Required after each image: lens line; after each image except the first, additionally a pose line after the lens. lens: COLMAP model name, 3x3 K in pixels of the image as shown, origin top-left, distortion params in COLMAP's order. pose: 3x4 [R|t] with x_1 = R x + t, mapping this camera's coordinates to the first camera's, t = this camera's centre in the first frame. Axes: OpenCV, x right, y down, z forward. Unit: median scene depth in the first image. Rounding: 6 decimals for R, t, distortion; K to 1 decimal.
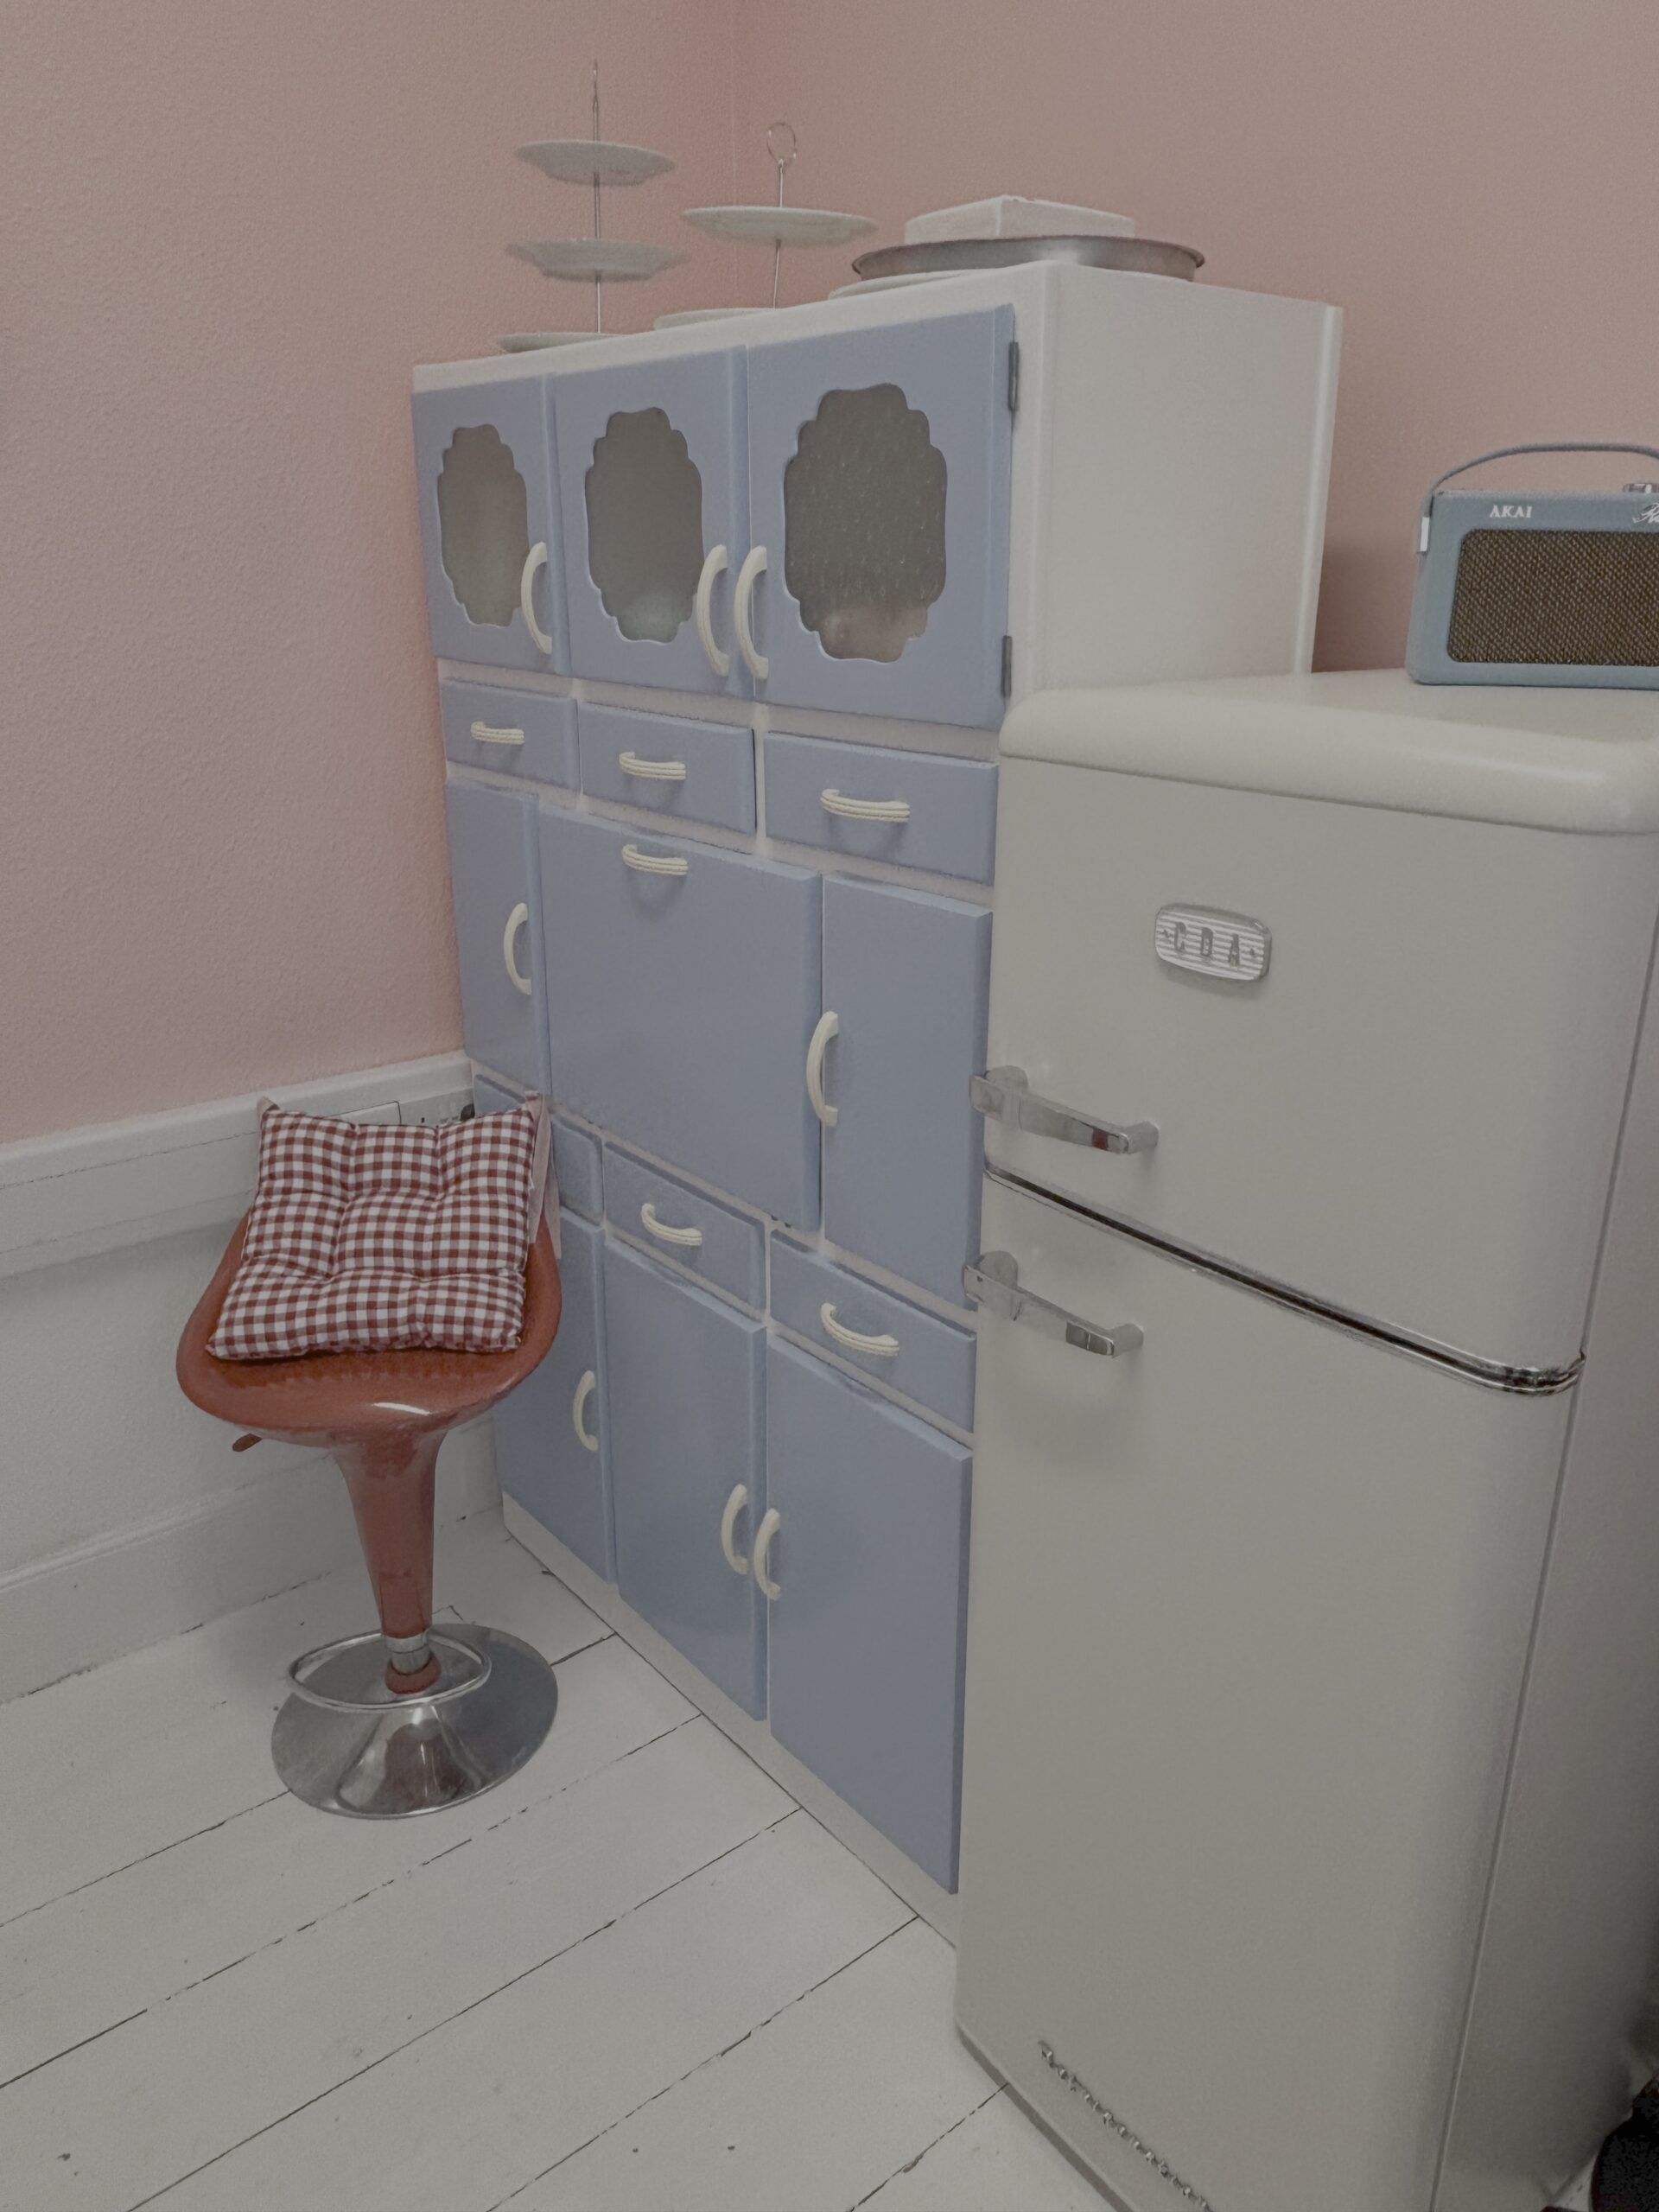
lens RADIAL K [[1638.0, 0, 863.9], [0, 1638.0, 1129.7], [0, 0, 1]] dist [0.070461, -0.125215]
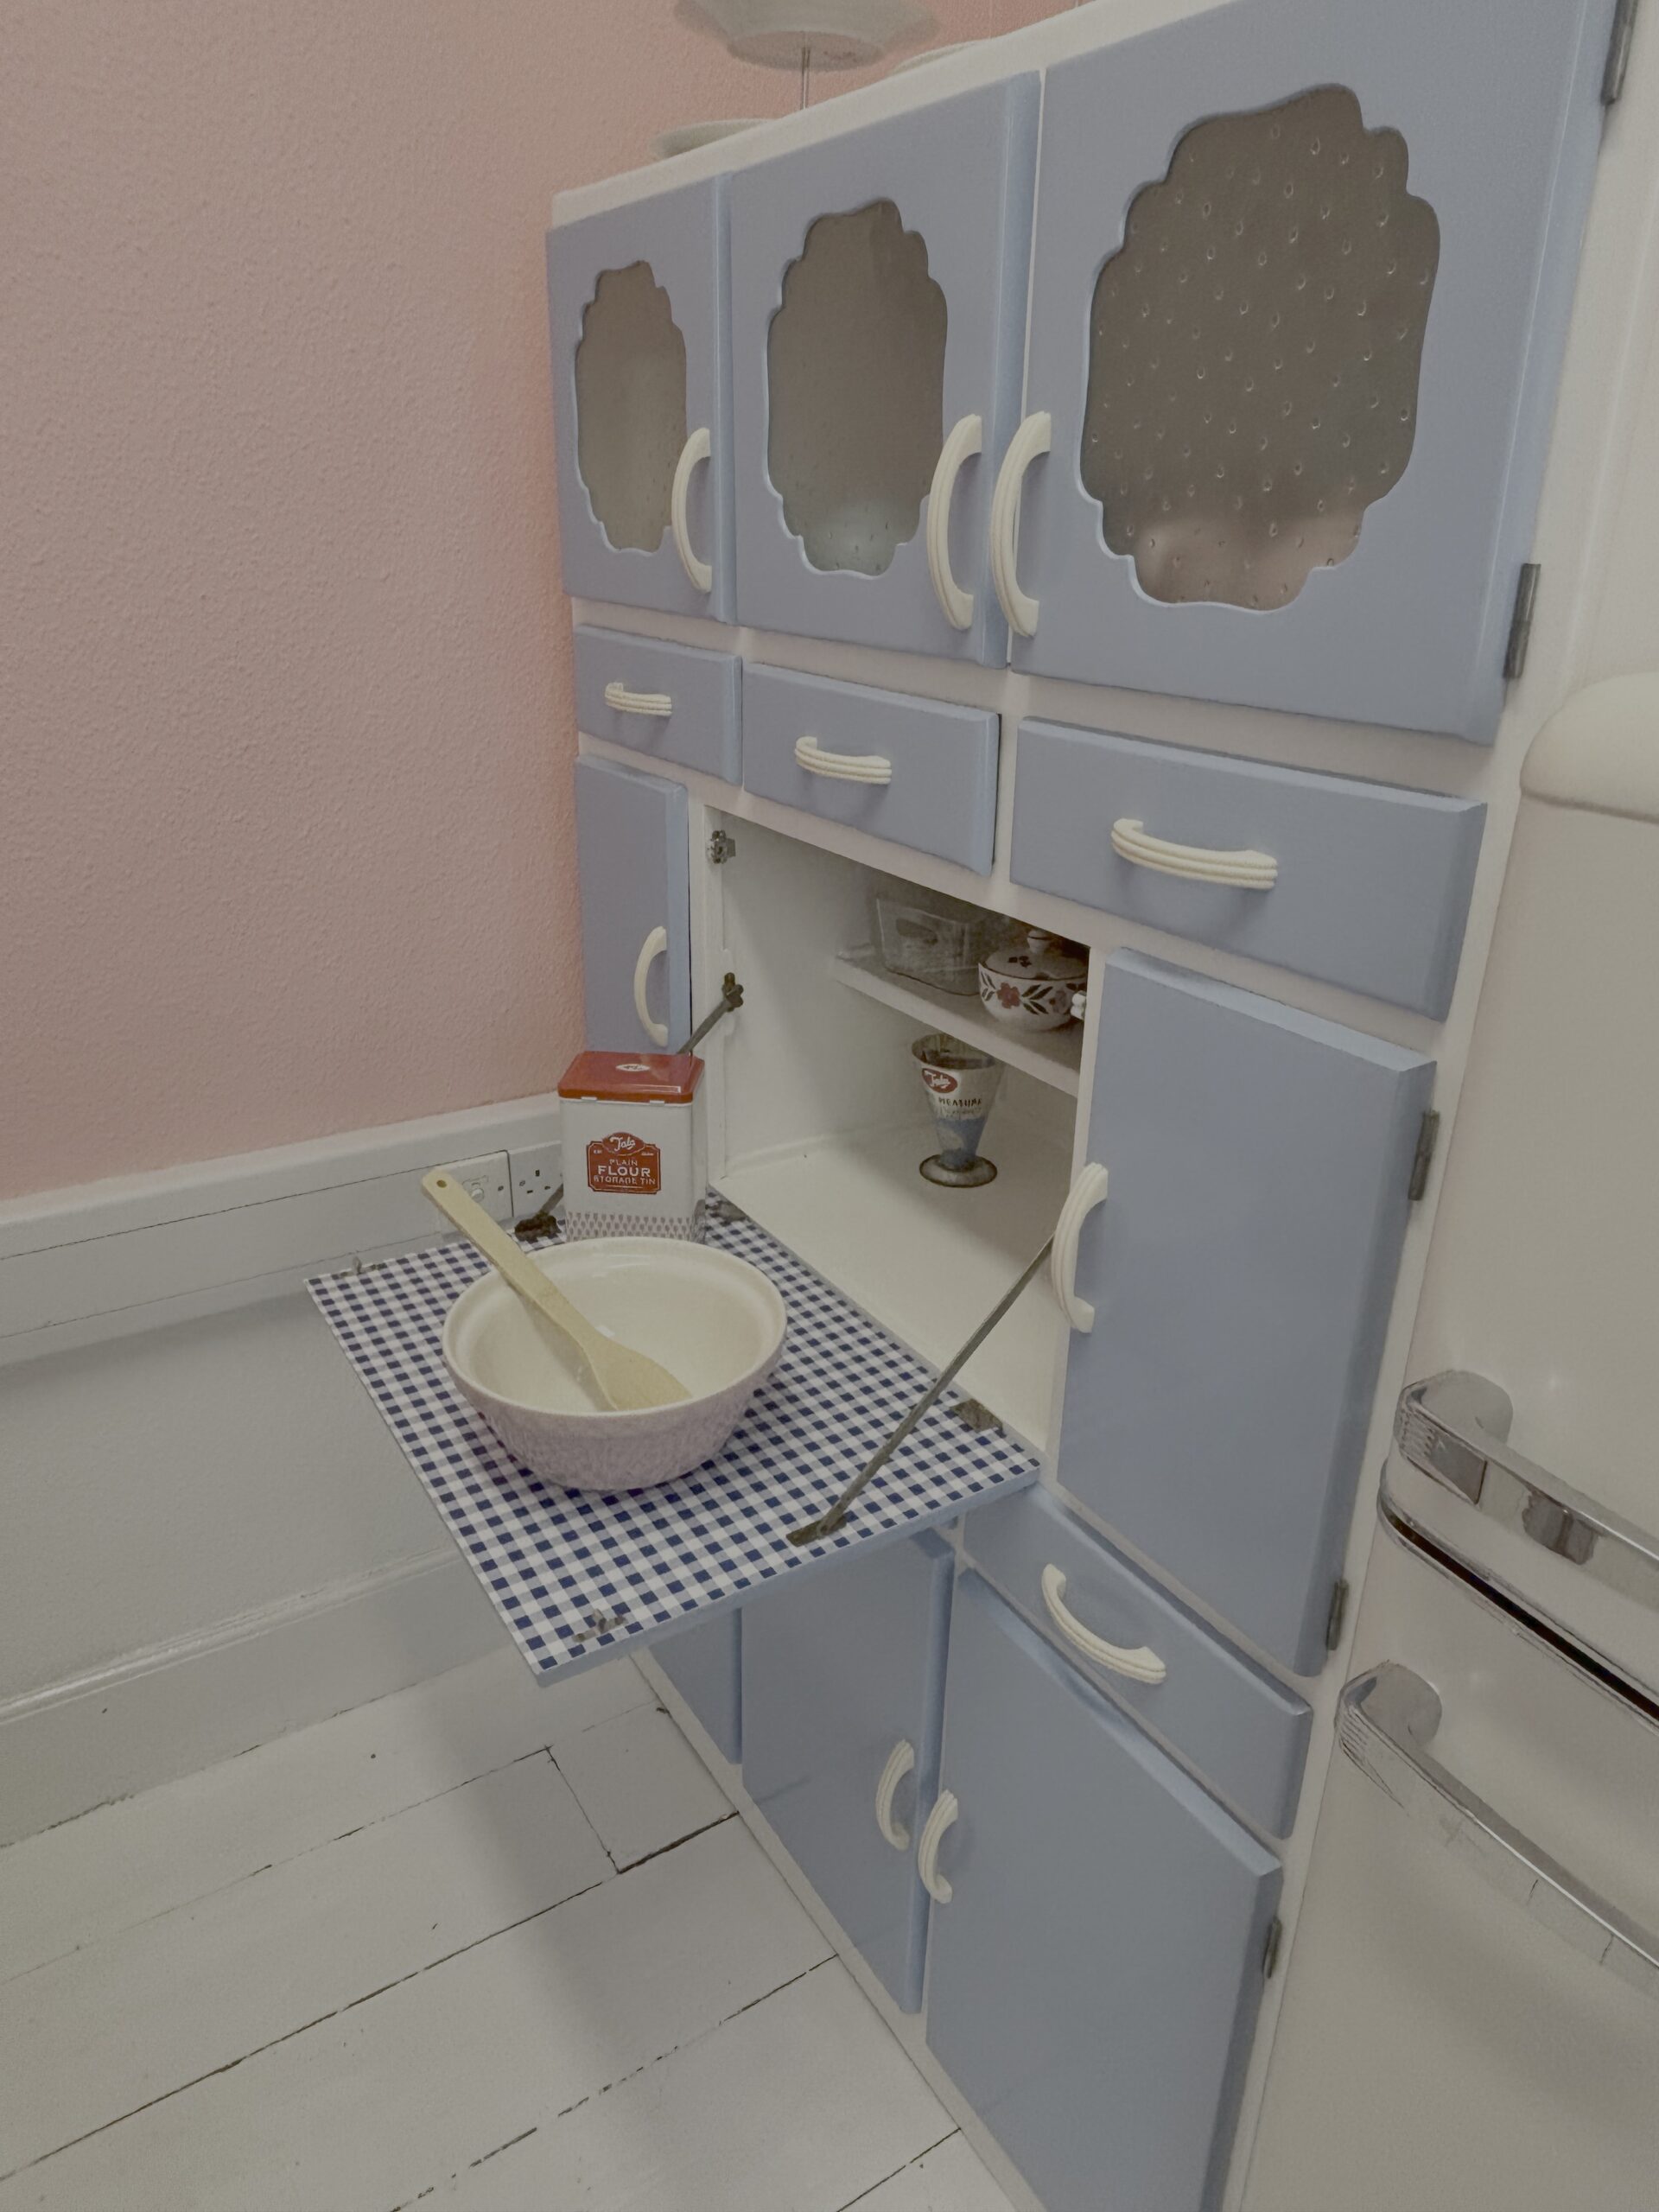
lens RADIAL K [[1494.1, 0, 847.2], [0, 1494.1, 1112.9], [0, 0, 1]] dist [0.051740, -0.077529]
pose [[0.992152, 0.060959, -0.109168, -0.050644], [-0.056317, 0.997393, 0.045118, -0.104535], [0.111634, -0.038616, 0.992999, 0.383082]]
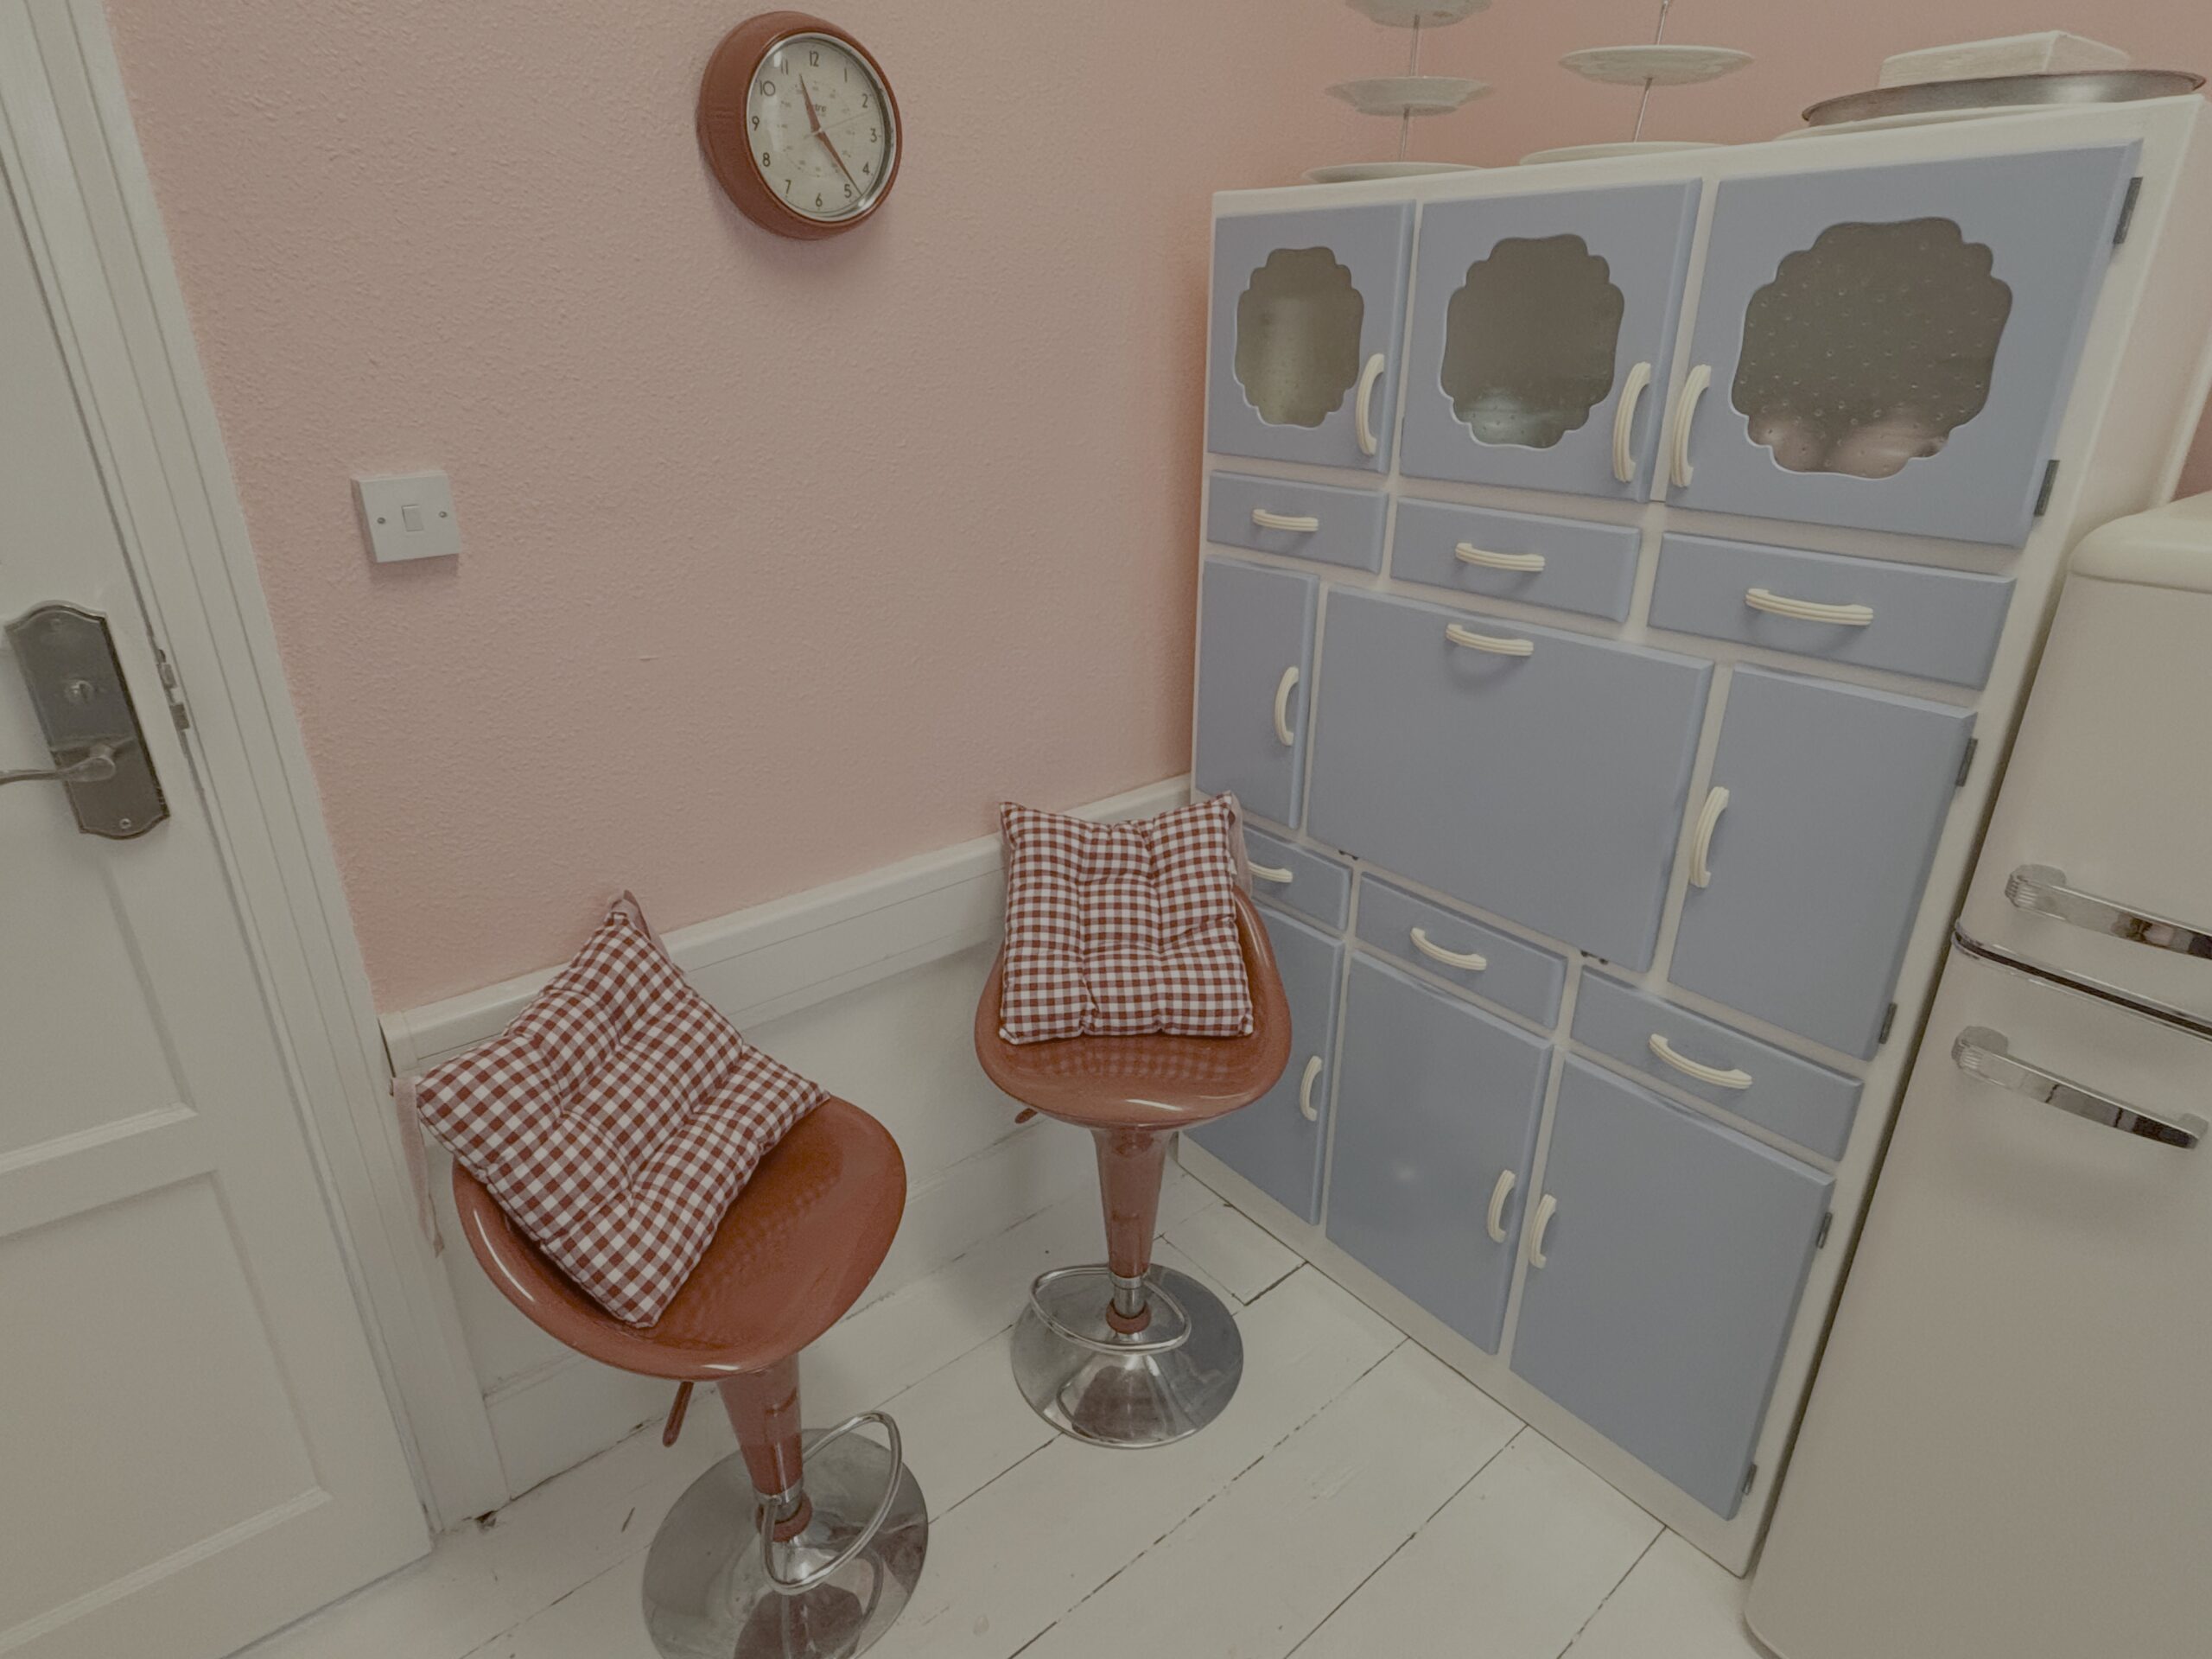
lens RADIAL K [[1233.3, 0, 1106.0], [0, 1233.3, 829.5], [0, 0, 1]] dist [-0.002128, -0.001471]
pose [[0.999953, -0.006134, -0.007549, -0.397935], [0.006542, 0.998449, 0.055281, -0.086079], [0.007198, -0.055328, 0.998442, 0.153647]]
